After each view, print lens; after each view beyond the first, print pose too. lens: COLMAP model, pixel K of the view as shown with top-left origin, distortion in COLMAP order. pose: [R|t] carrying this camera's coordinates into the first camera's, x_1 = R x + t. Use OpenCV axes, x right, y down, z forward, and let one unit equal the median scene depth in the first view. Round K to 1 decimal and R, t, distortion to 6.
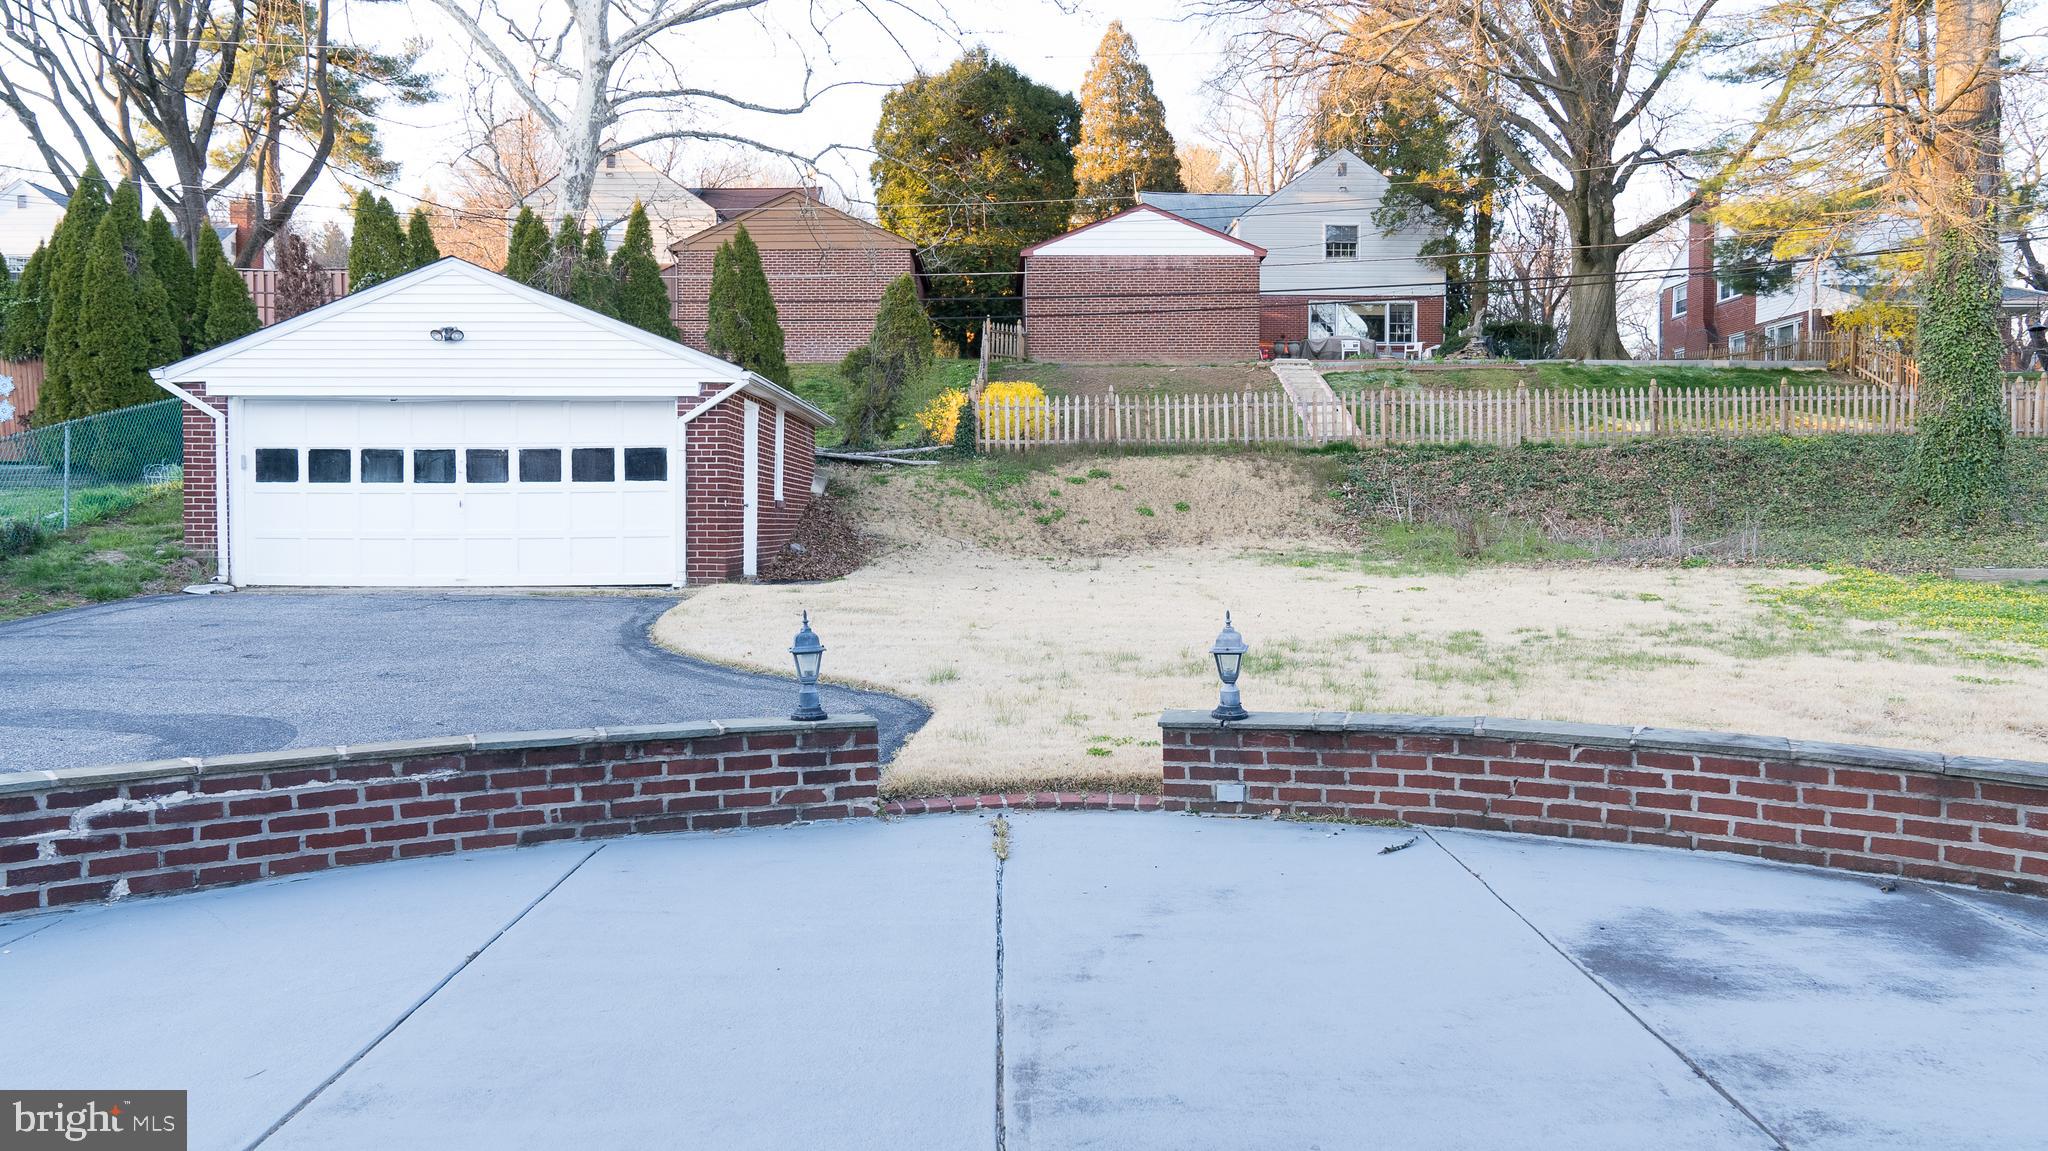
lens RADIAL K [[1411.8, 0, 1033.3], [0, 1411.8, 565.0], [0, 0, 1]] dist [-0.032475, 0.000916]
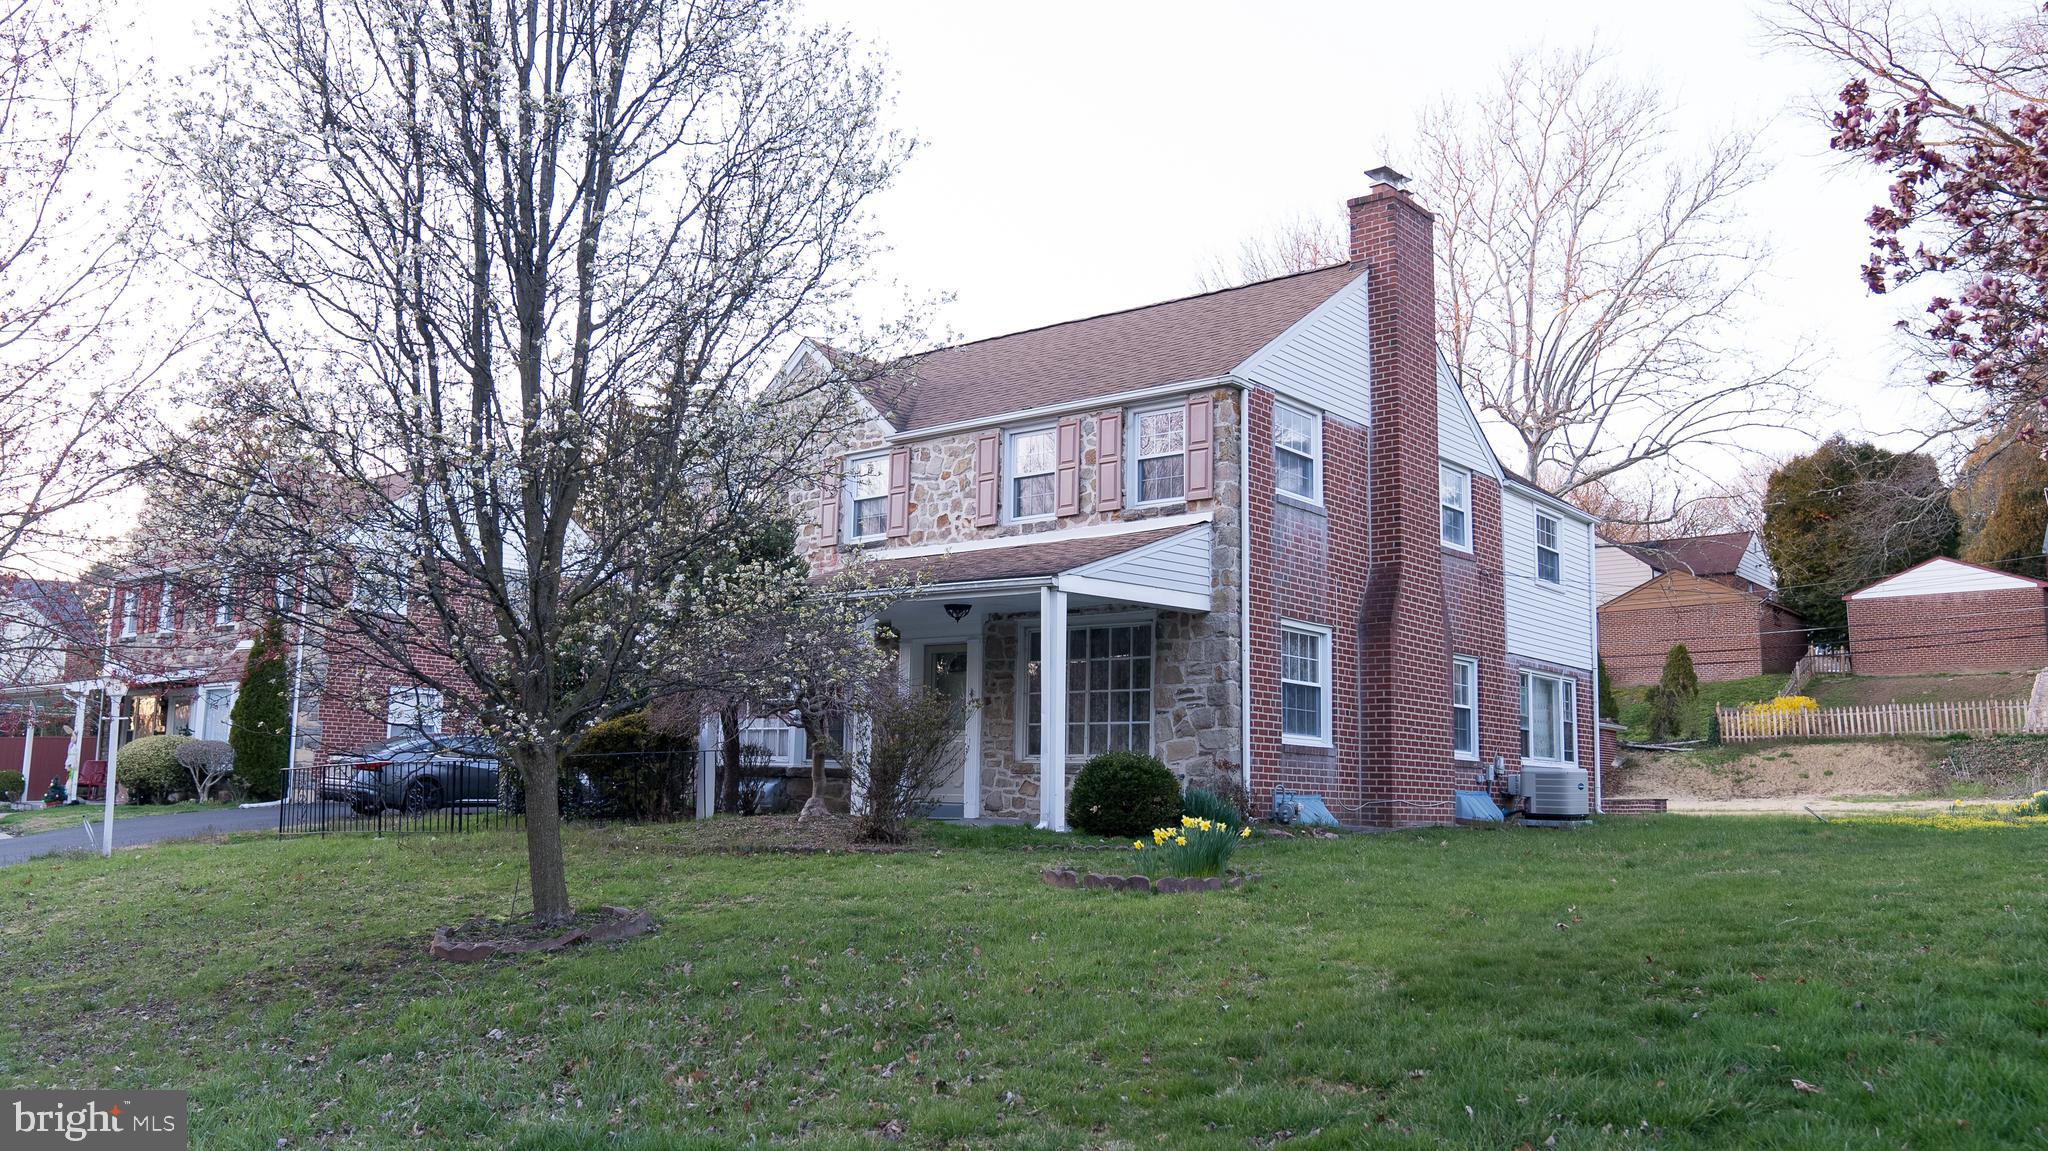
lens RADIAL K [[1628.7, 0, 1023.4], [0, 1628.7, 570.7], [0, 0, 1]] dist [0.003049, 0.000612]
pose [[0.763975, -0.084479, -0.639692, 0.640684], [-0.035321, 0.984431, -0.172188, 0.092395], [0.644278, 0.154142, 0.749097, -1.161242]]
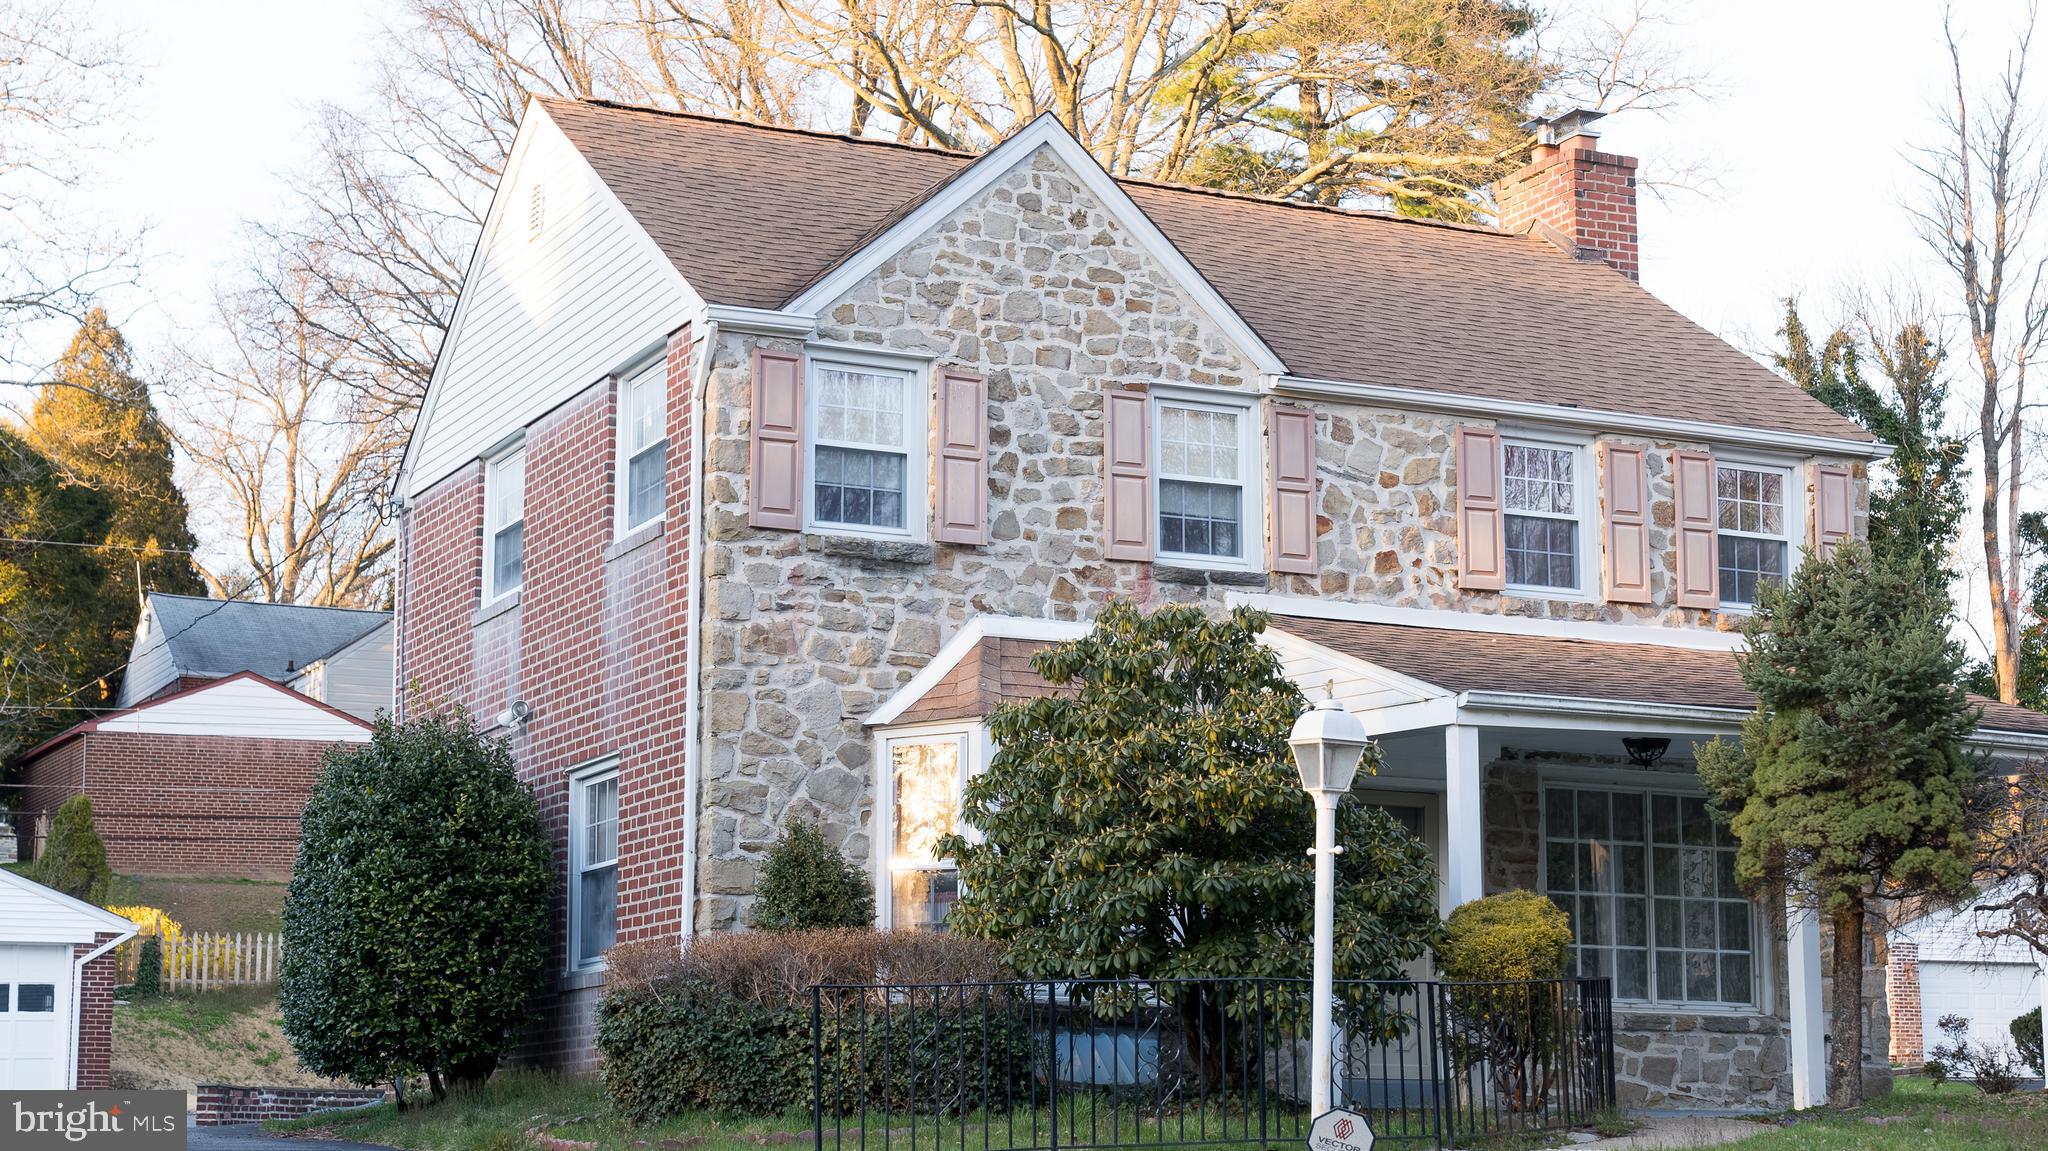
lens RADIAL K [[3507.9, 0, 1072.9], [0, 3507.9, 622.1], [0, 0, 1]] dist [0.026600, 0.000000]
pose [[0.903774, 0.060260, 0.423746, -0.516540], [0.020048, 0.982993, -0.182548, 0.120750], [-0.427540, 0.173477, 0.887195, -1.417070]]
